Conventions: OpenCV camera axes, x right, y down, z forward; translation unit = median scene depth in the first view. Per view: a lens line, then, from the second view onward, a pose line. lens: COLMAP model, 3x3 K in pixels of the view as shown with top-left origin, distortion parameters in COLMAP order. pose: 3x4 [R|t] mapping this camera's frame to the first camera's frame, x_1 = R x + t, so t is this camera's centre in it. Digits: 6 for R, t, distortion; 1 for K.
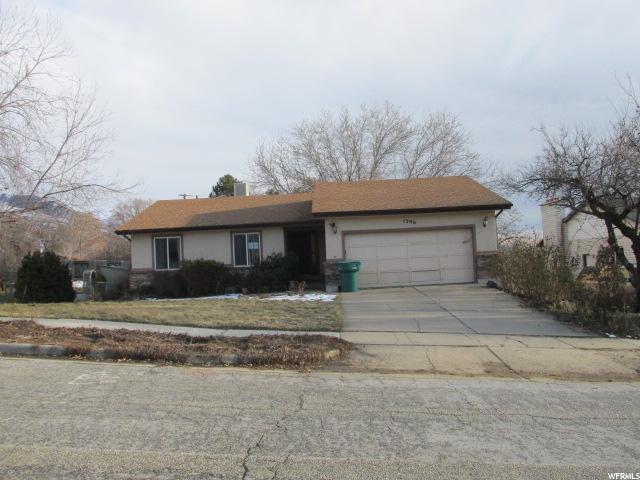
lens RADIAL K [[528.7, 0, 321.9], [0, 528.7, 237.6], [0, 0, 1]] dist [-0.054975, 0.010376]
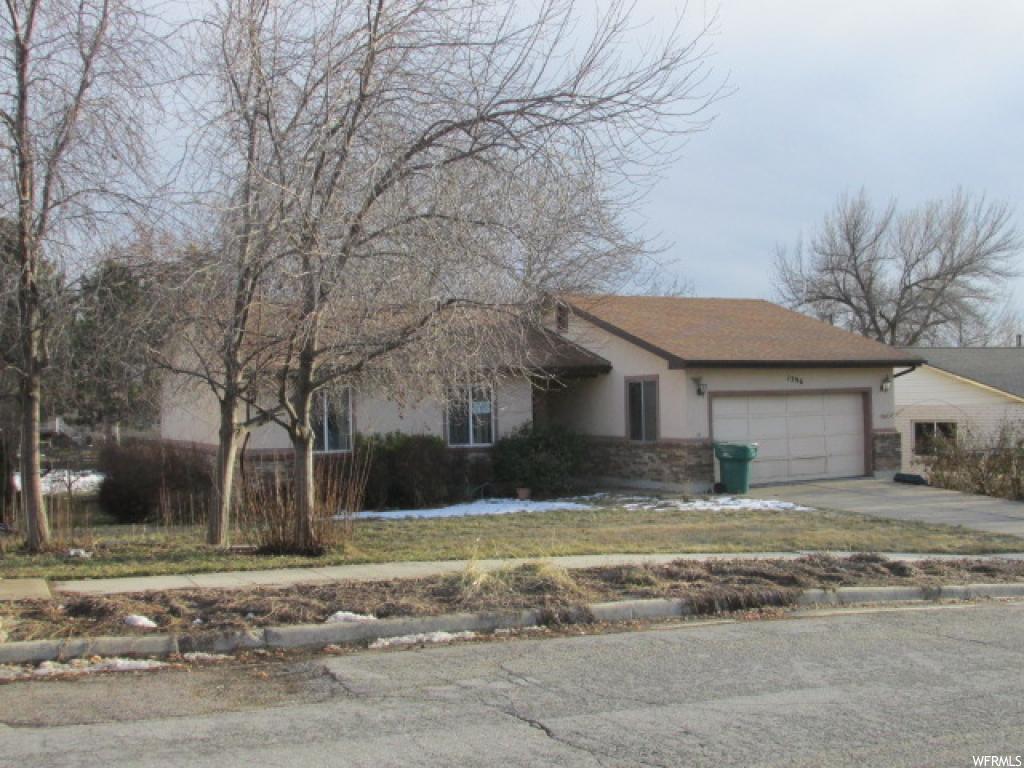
lens RADIAL K [[1109.2, 0, 513.8], [0, 1109.2, 385.3], [0, 0, 1]] dist [-0.039854, 0.000000]
pose [[0.876424, 0.032009, 0.480474, -0.758113], [-0.041355, 0.999105, 0.008876, -0.021423], [-0.479760, -0.027649, 0.876964, 0.005129]]
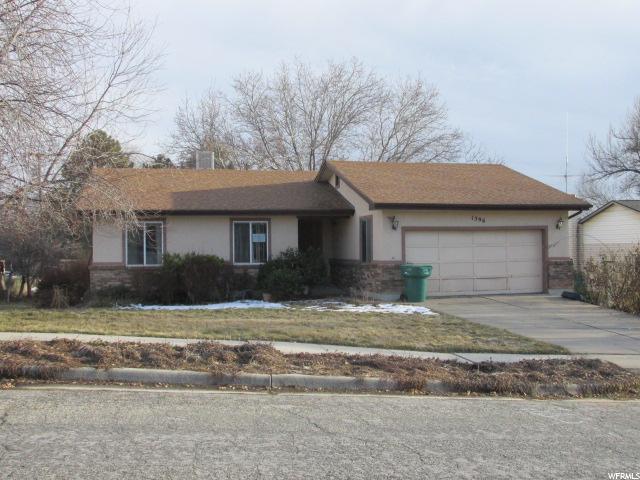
lens RADIAL K [[693.3, 0, 317.8], [0, 693.3, 241.1], [0, 0, 1]] dist [-0.039854, 0.000000]
pose [[0.969185, 0.038036, 0.243378, -0.348762], [-0.045837, 0.998598, 0.026471, -0.012831], [-0.242030, -0.036811, 0.969570, -0.010435]]
